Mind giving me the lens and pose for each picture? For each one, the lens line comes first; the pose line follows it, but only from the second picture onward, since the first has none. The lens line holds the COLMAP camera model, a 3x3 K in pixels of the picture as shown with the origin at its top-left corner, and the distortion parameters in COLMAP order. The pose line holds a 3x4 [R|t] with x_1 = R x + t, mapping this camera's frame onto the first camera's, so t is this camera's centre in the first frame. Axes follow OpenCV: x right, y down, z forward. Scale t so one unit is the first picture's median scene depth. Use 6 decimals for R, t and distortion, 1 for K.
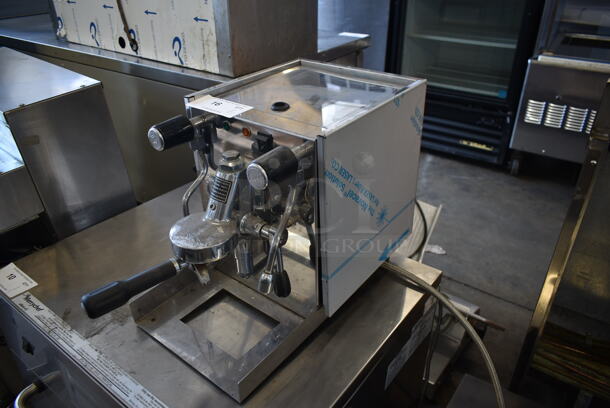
lens RADIAL K [[463.5, 0, 305.0], [0, 463.5, 204.0], [0, 0, 1]] dist [-0.003167, -0.000021]
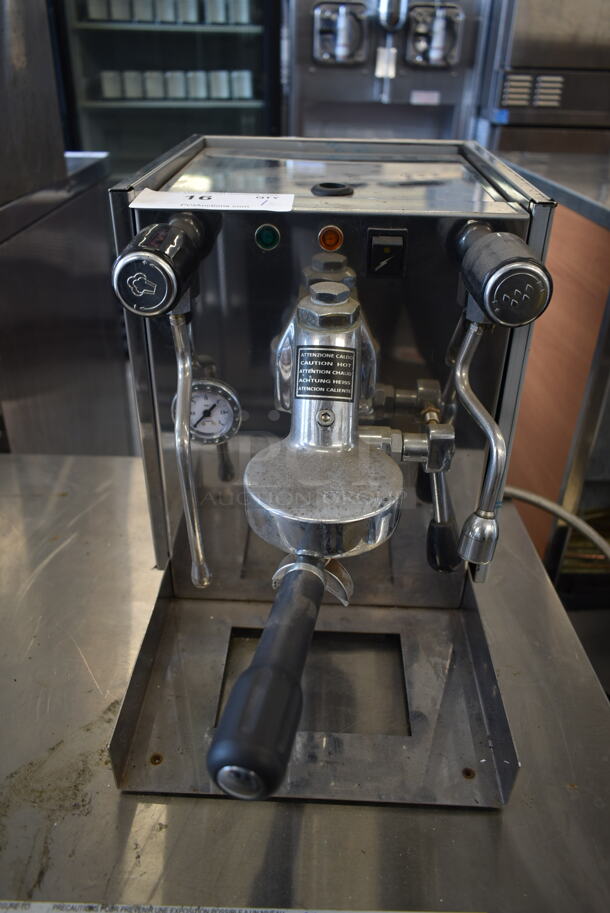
lens RADIAL K [[682.9, 0, 300.2], [0, 682.9, 453.8], [0, 0, 1]] dist [-0.020005, -0.001198]
pose [[0.812779, -0.271080, 0.515661, -0.296121], [0.271920, 0.959336, 0.075720, -0.010554], [-0.515219, 0.078675, 0.853440, 0.273162]]
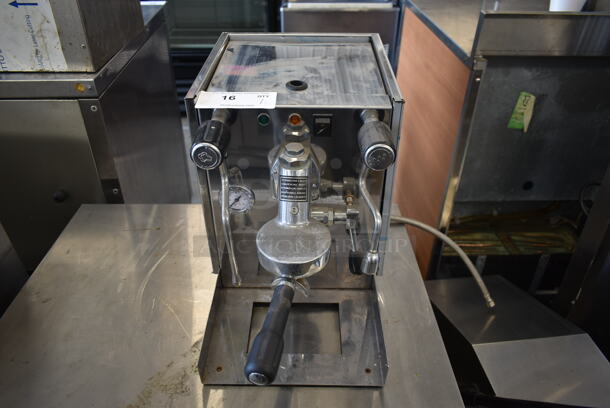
lens RADIAL K [[456.3, 0, 305.0], [0, 456.3, 204.0], [0, 0, 1]] dist [-0.020005, -0.001198]
pose [[0.796081, -0.337712, 0.502201, -0.334007], [0.294355, 0.941123, 0.166263, -0.080451], [-0.528782, 0.015467, 0.848617, 0.144704]]
